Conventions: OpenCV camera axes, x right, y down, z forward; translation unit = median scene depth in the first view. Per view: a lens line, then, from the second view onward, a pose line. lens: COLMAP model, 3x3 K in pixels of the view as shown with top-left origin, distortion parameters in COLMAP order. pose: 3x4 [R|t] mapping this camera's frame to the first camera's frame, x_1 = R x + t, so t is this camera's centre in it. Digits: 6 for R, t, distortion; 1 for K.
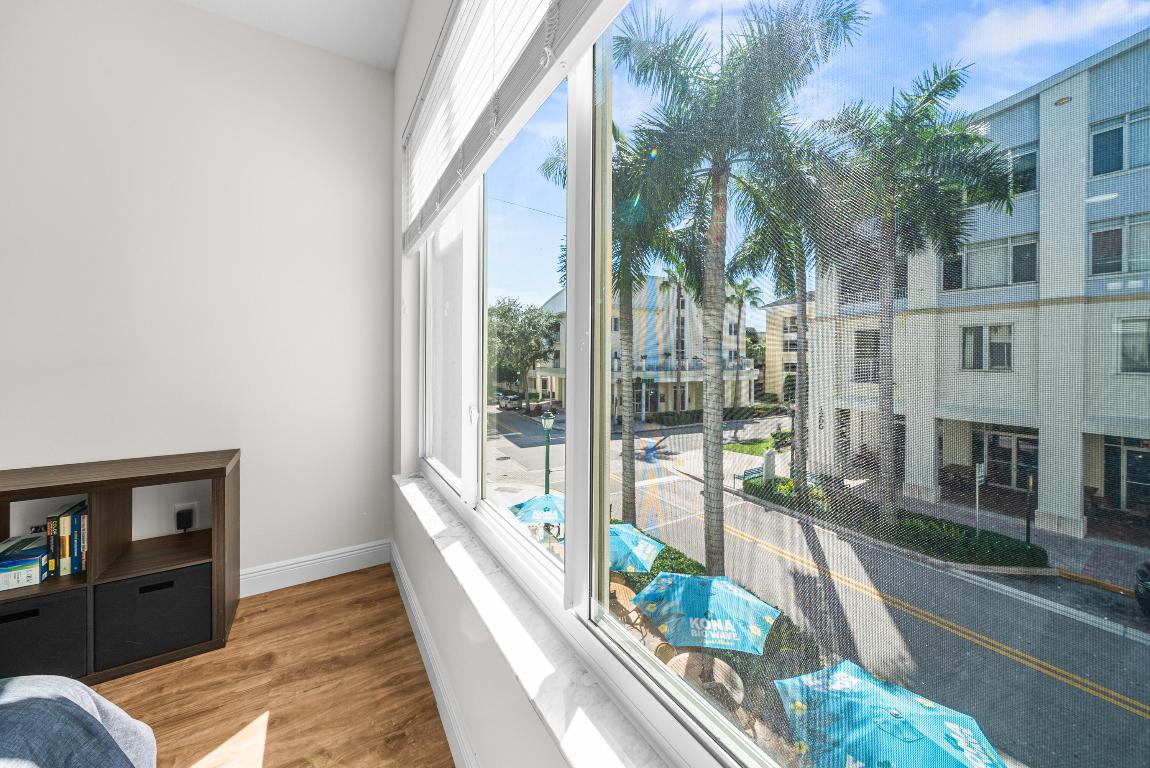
lens RADIAL K [[393.5, 0, 570.6], [0, 393.5, 363.7], [0, 0, 1]] dist [-0.005083, -0.000320]
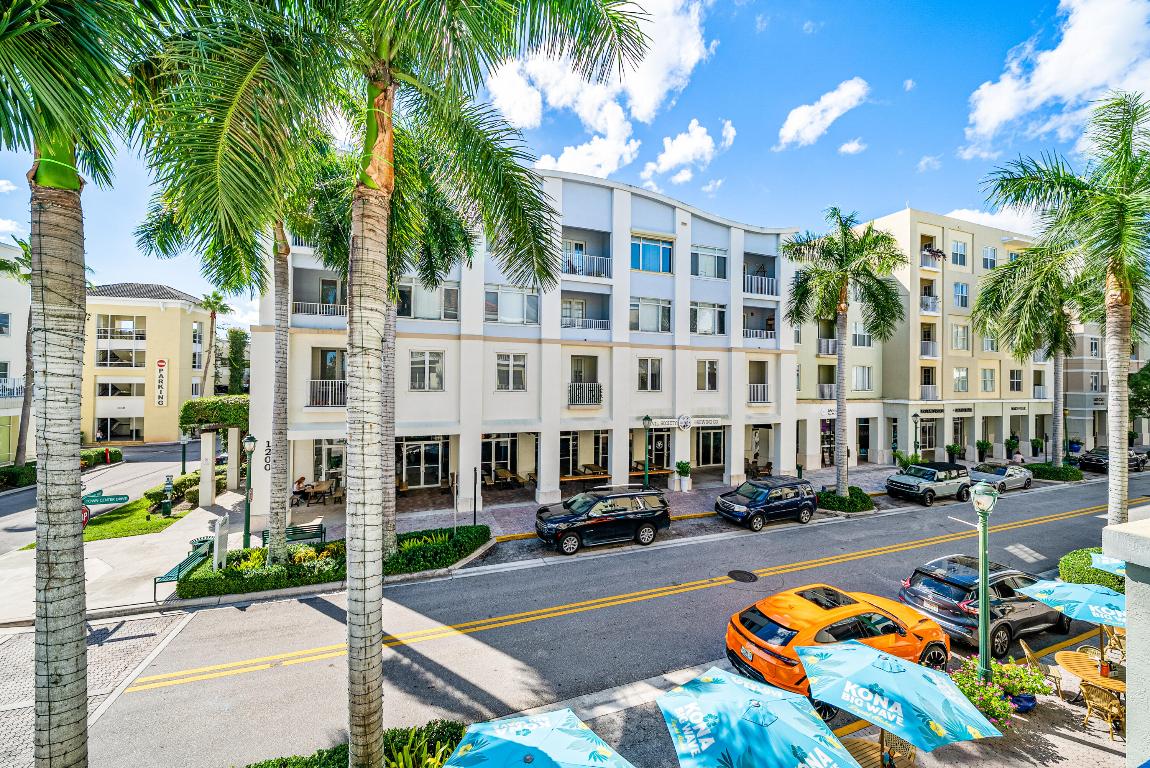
lens RADIAL K [[437.2, 0, 577.5], [0, 437.2, 375.7], [0, 0, 1]] dist [-0.005839, 0.001084]
pose [[0.179141, 0.010582, 0.983766, -0.061082], [0.005586, 0.999915, -0.011772, -0.003611], [-0.983807, 0.007604, 0.179067, 0.149559]]
